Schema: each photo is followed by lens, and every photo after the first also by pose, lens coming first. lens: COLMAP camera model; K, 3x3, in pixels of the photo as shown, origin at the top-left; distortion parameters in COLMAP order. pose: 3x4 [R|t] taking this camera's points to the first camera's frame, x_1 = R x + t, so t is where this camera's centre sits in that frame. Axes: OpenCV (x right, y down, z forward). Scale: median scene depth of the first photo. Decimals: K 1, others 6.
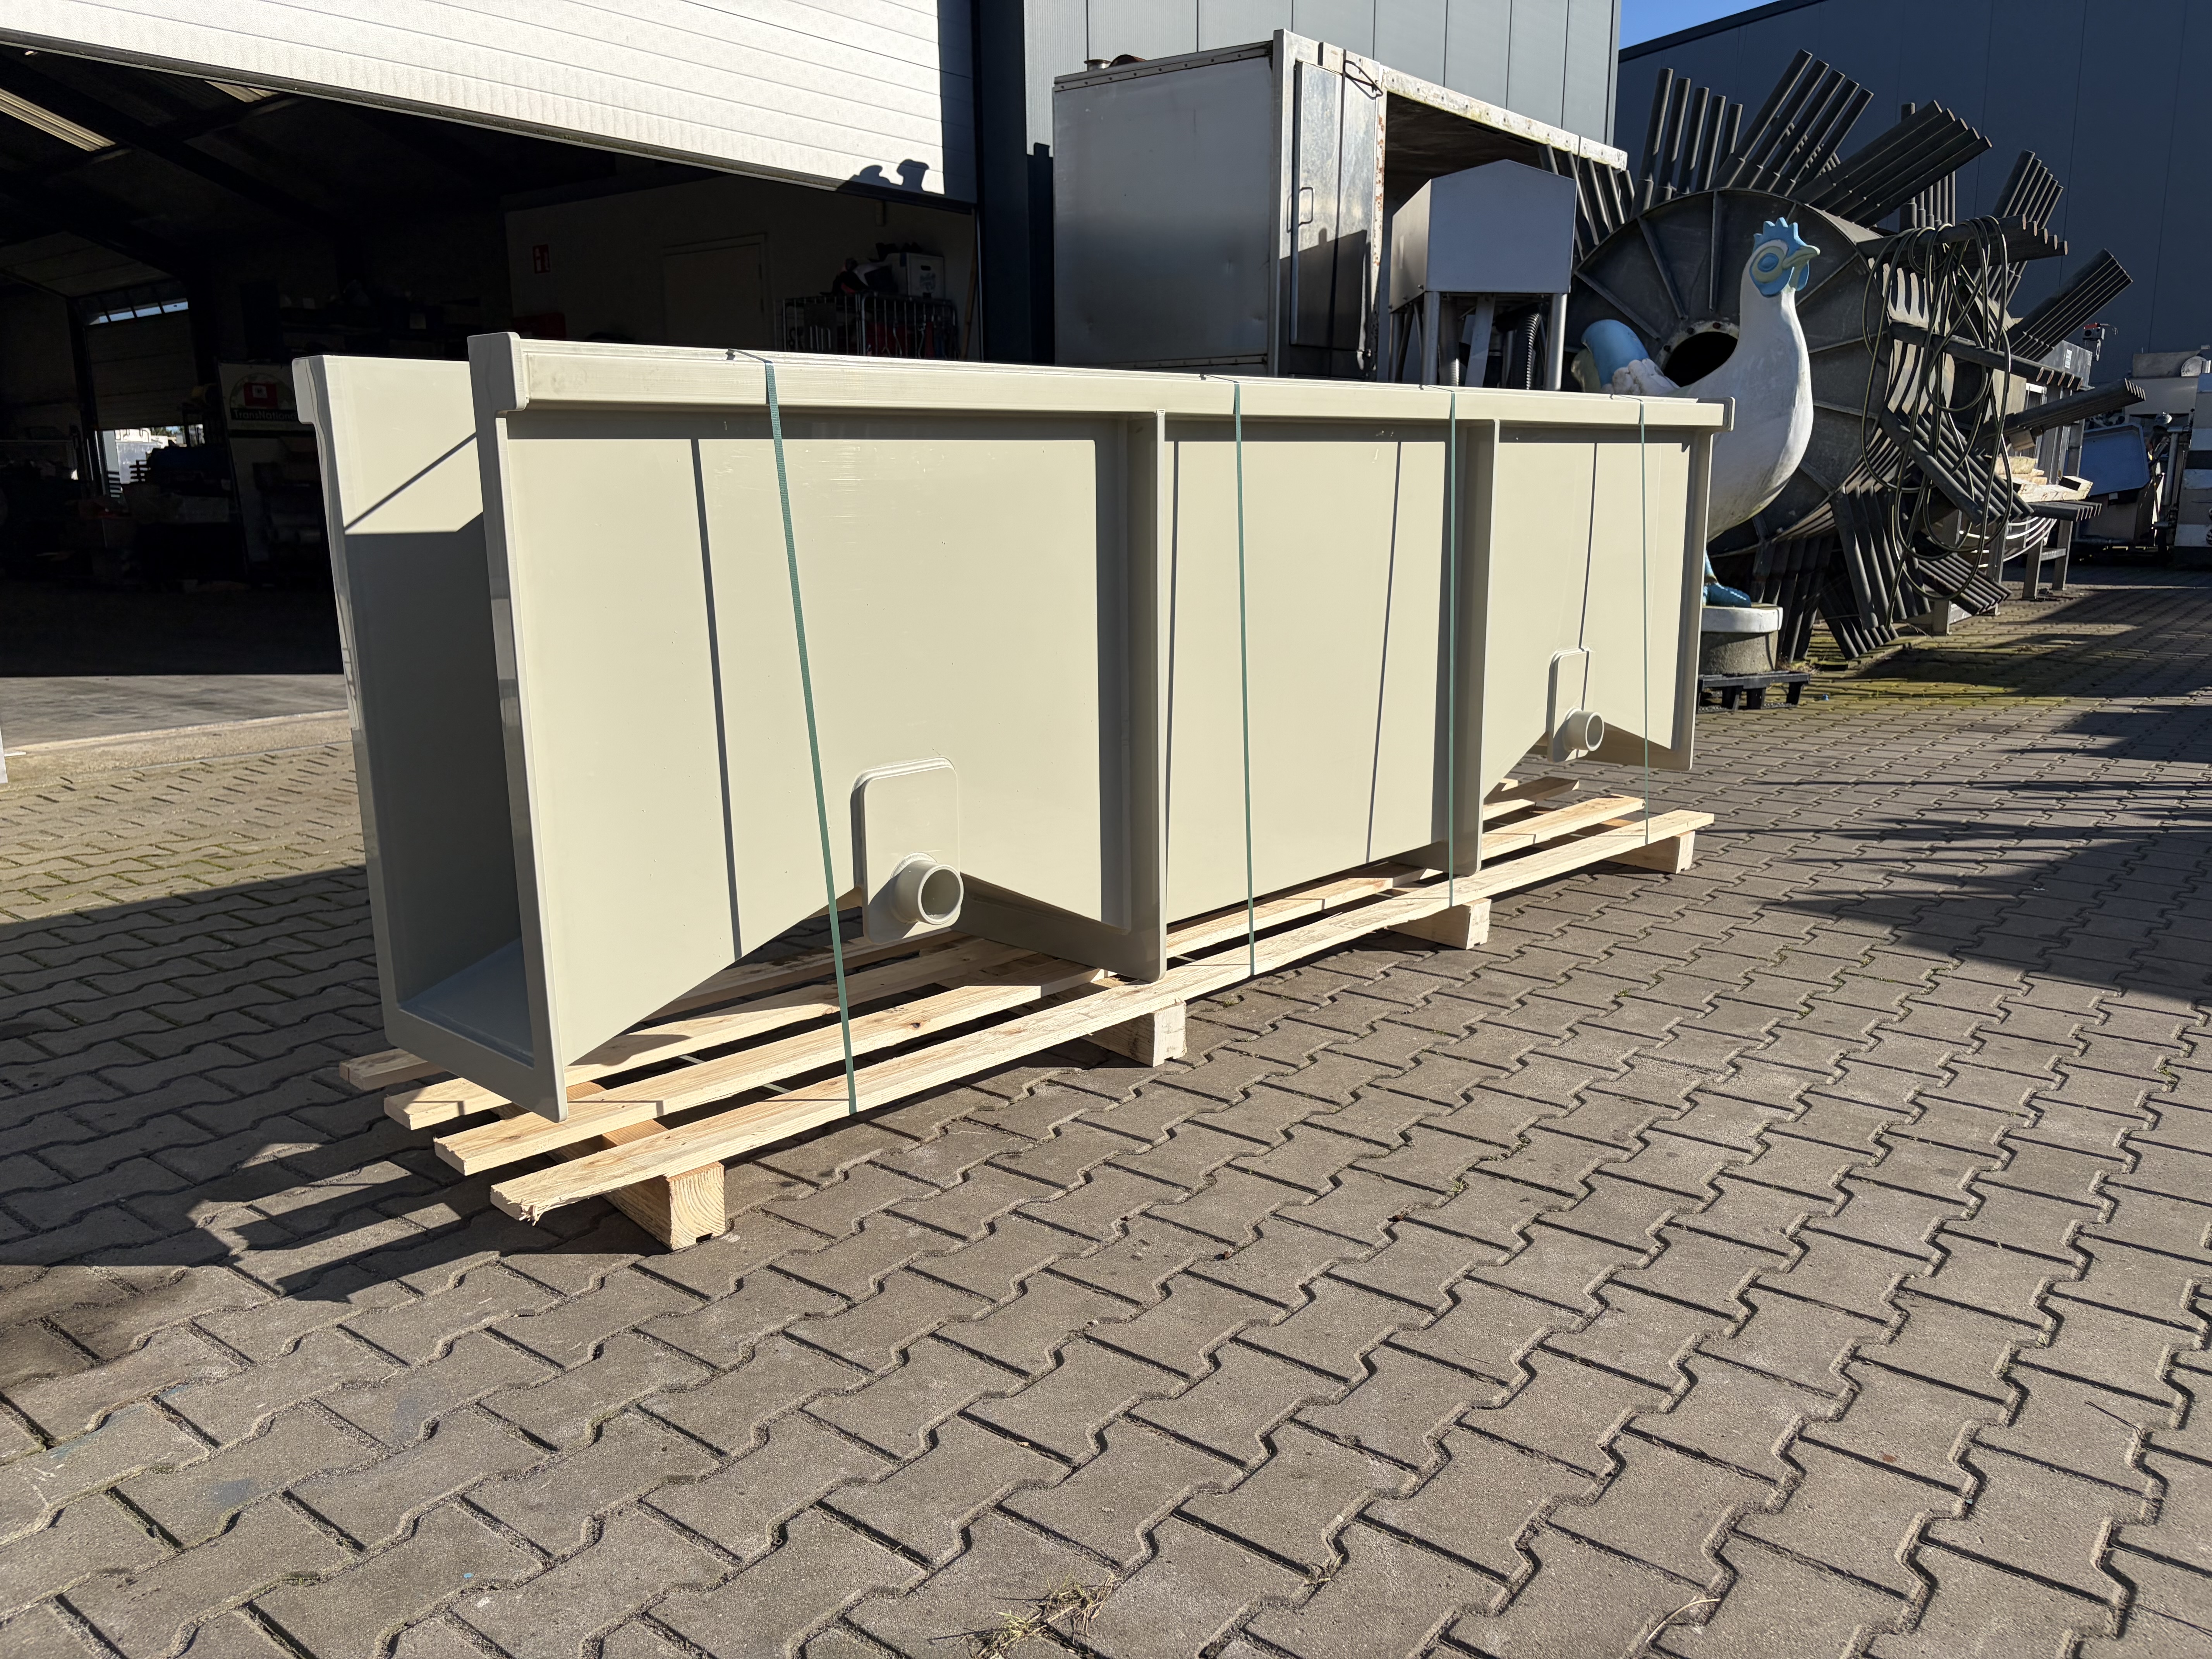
lens RADIAL K [[1650.7, 0, 1110.8], [0, 1650.7, 820.6], [0, 0, 1]] dist [0.020449, -0.014606]
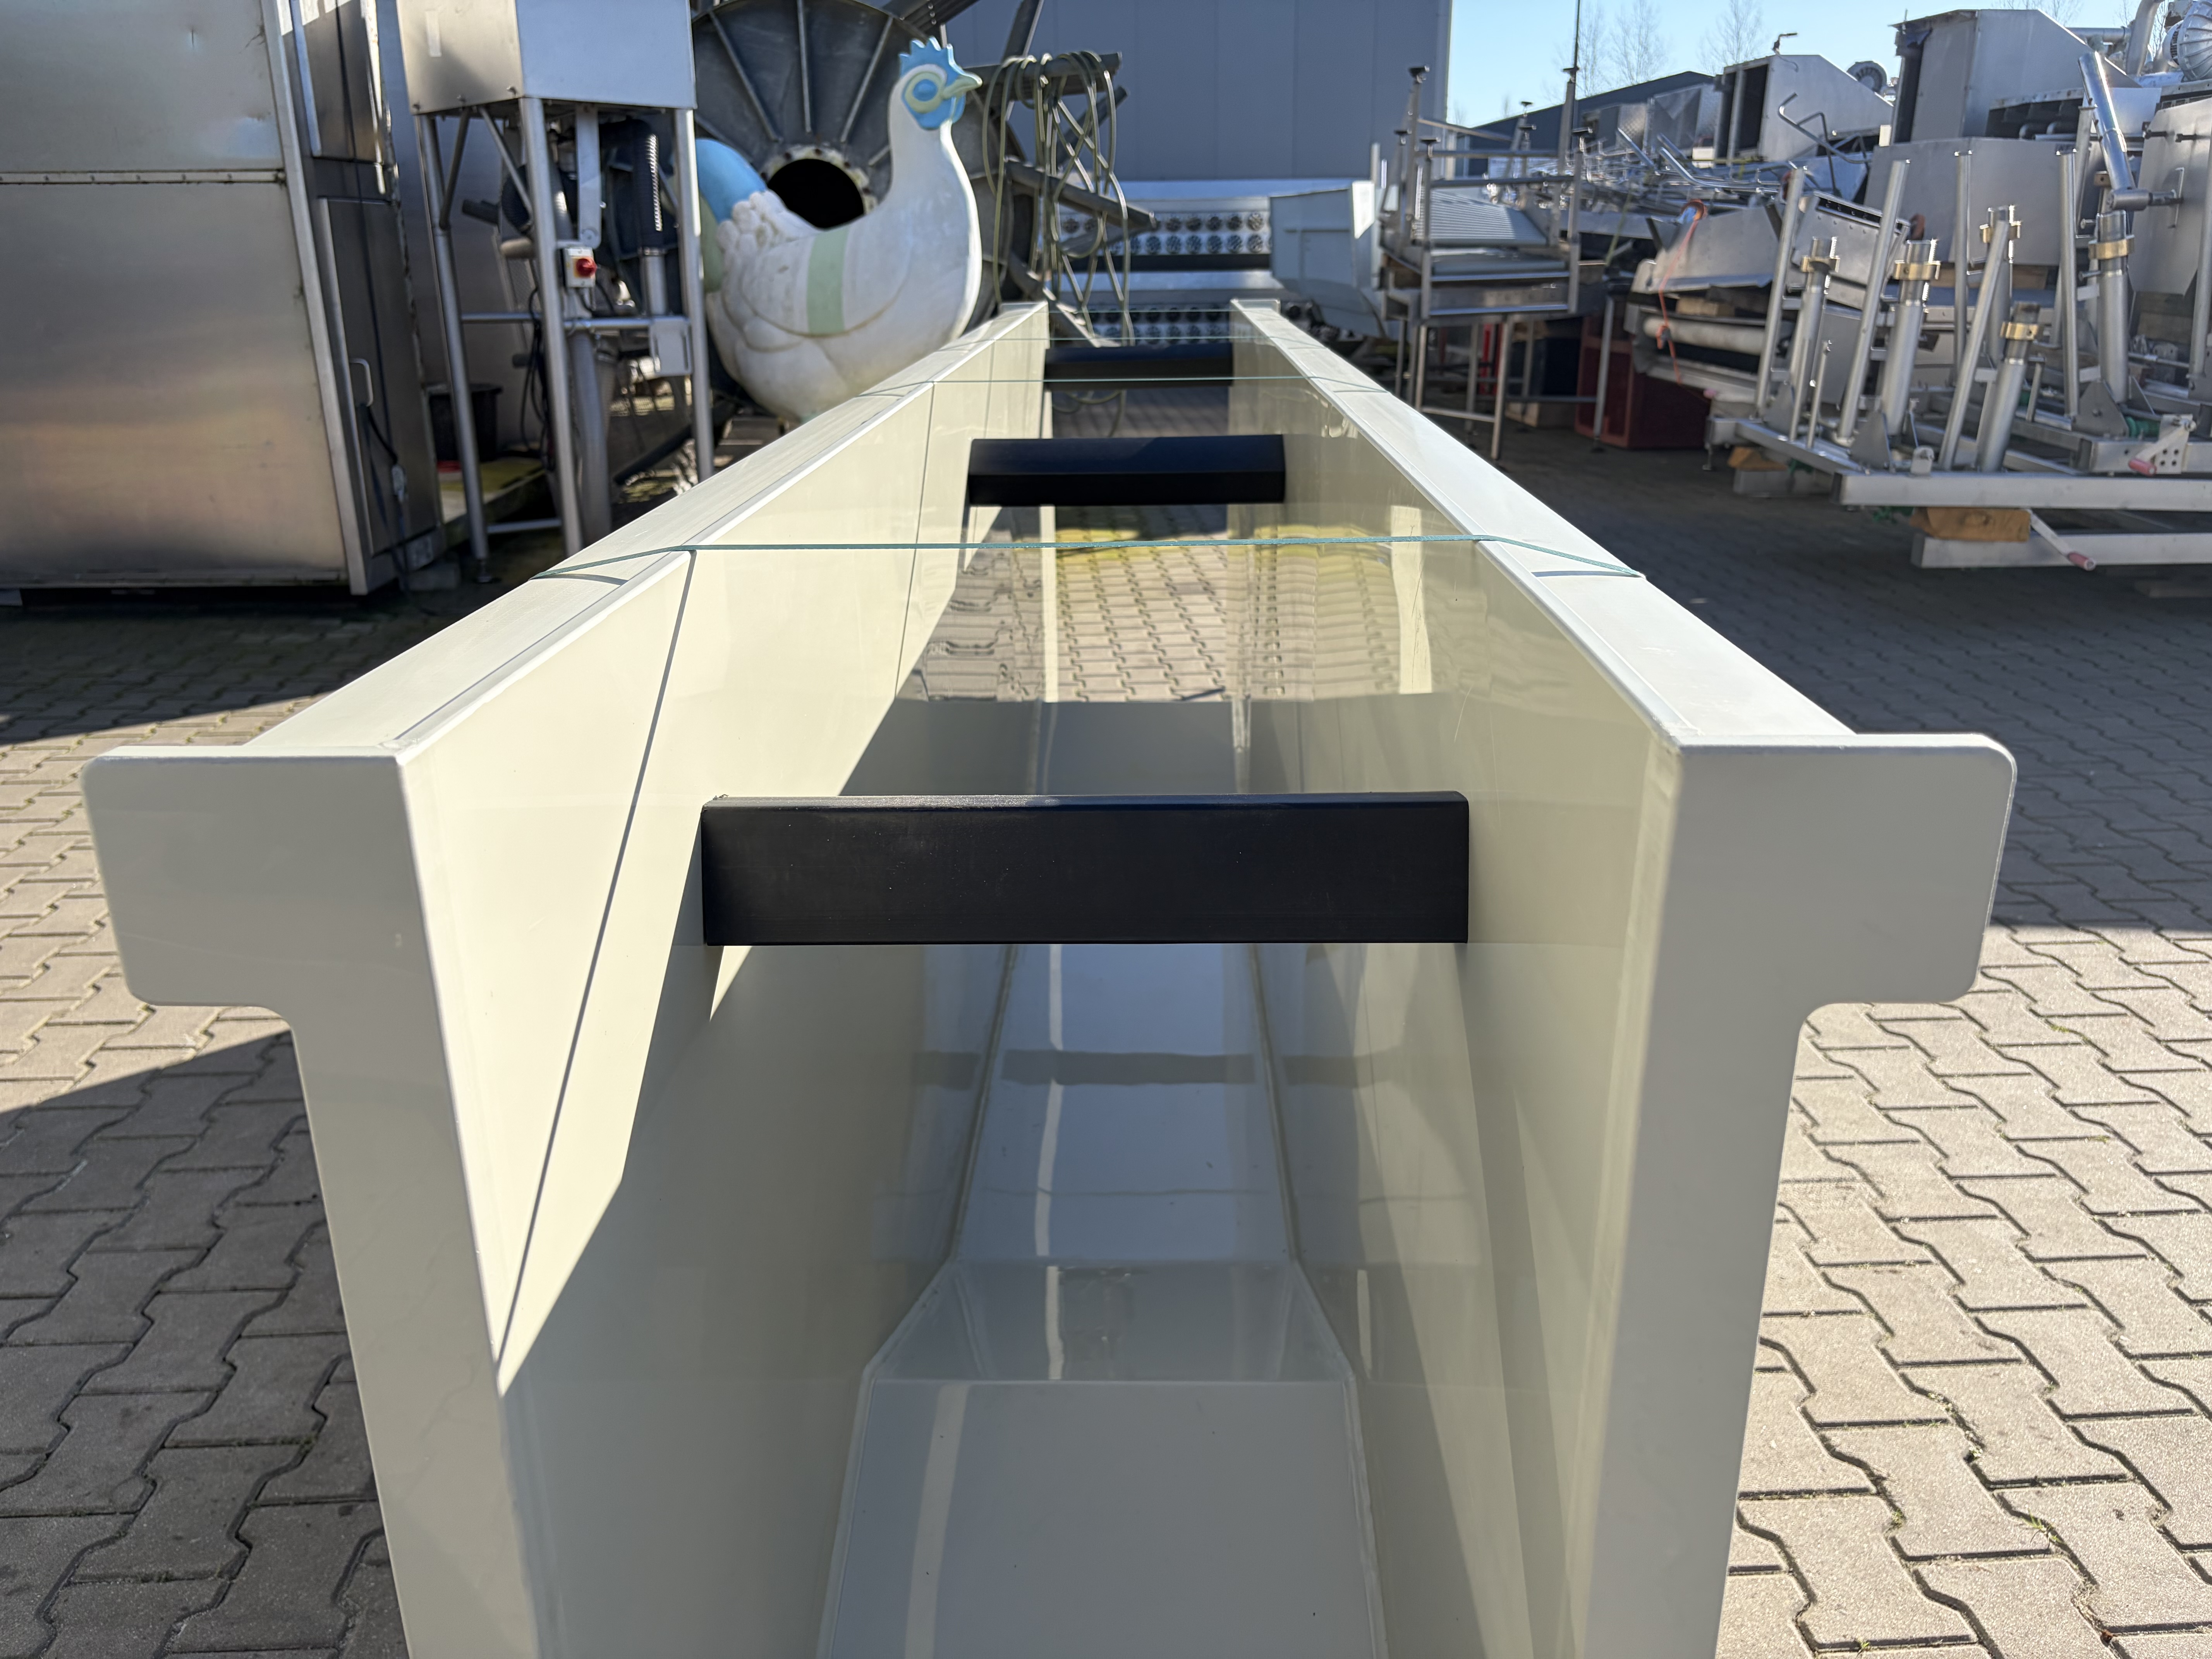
lens RADIAL K [[1650.7, 0, 1102.0], [0, 1650.7, 831.6], [0, 0, 1]] dist [0.020449, -0.014606]
pose [[0.756331, -0.222326, 0.615251, -0.153100], [0.139598, 0.973667, 0.180234, -0.085724], [-0.639121, -0.050429, 0.767451, 0.210752]]
